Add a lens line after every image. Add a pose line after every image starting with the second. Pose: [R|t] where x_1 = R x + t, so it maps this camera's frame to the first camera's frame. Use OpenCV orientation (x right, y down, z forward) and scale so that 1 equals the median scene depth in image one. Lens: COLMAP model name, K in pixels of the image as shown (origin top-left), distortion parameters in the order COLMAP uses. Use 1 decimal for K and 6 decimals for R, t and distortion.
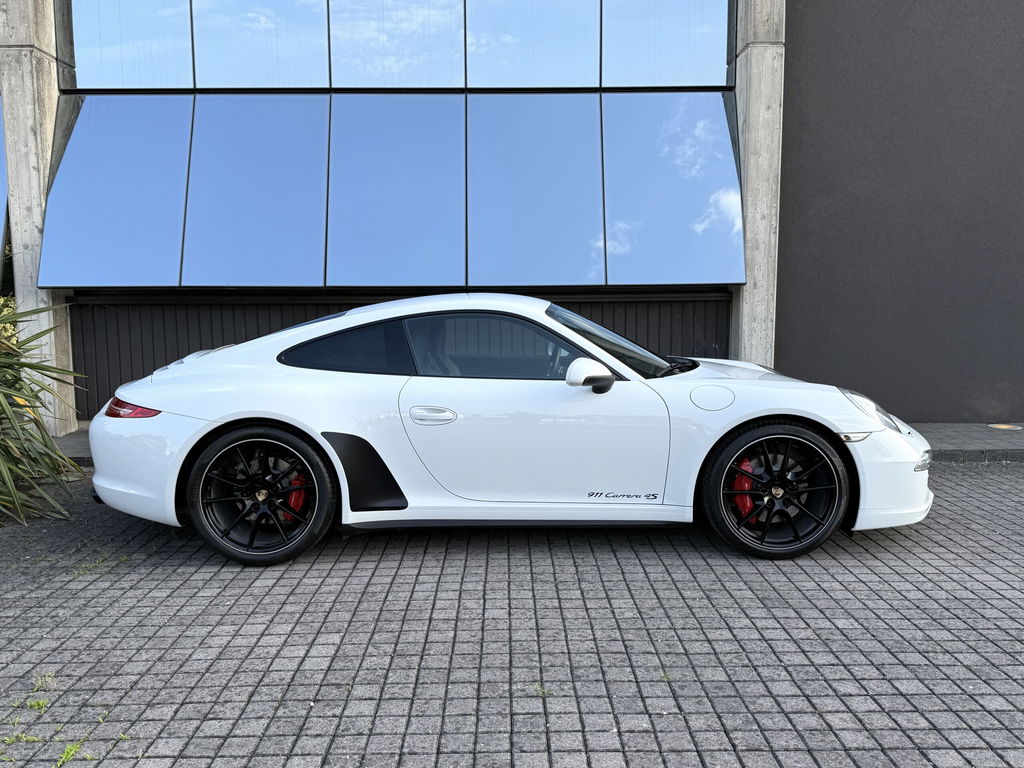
lens RADIAL K [[829.3, 0, 512.7], [0, 829.3, 382.0], [0, 0, 1]] dist [0.090335, -0.139838]
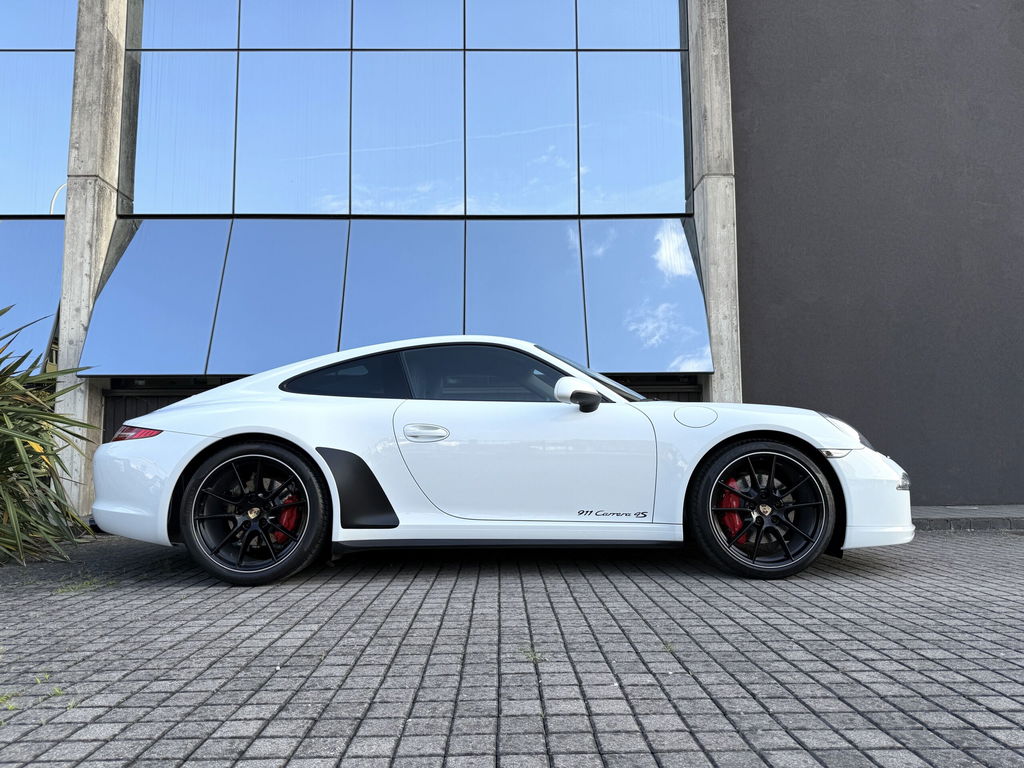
lens RADIAL K [[714.7, 0, 509.1], [0, 714.7, 380.1], [0, 0, 1]] dist [0.044051, -0.054213]
pose [[0.999994, -0.001143, 0.003385, 0.004385], [0.001837, 0.977127, -0.212647, 0.165118], [-0.003064, 0.212652, 0.977123, 0.120288]]
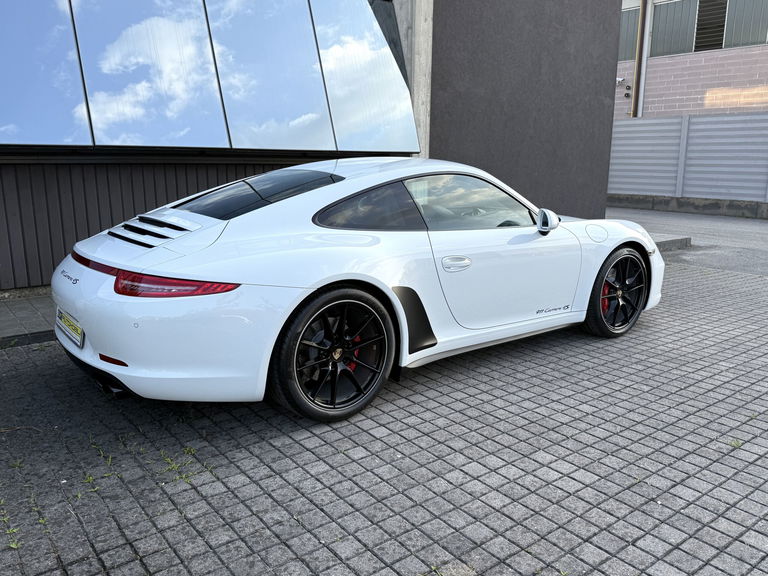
lens RADIAL K [[622.0, 0, 384.6], [0, 622.0, 286.5], [0, 0, 1]] dist [0.090335, -0.139838]
pose [[0.791638, -0.109791, 0.601045, -0.714776], [0.049792, 0.992043, 0.115632, -0.034758], [-0.608958, -0.061612, 0.790806, 0.362255]]
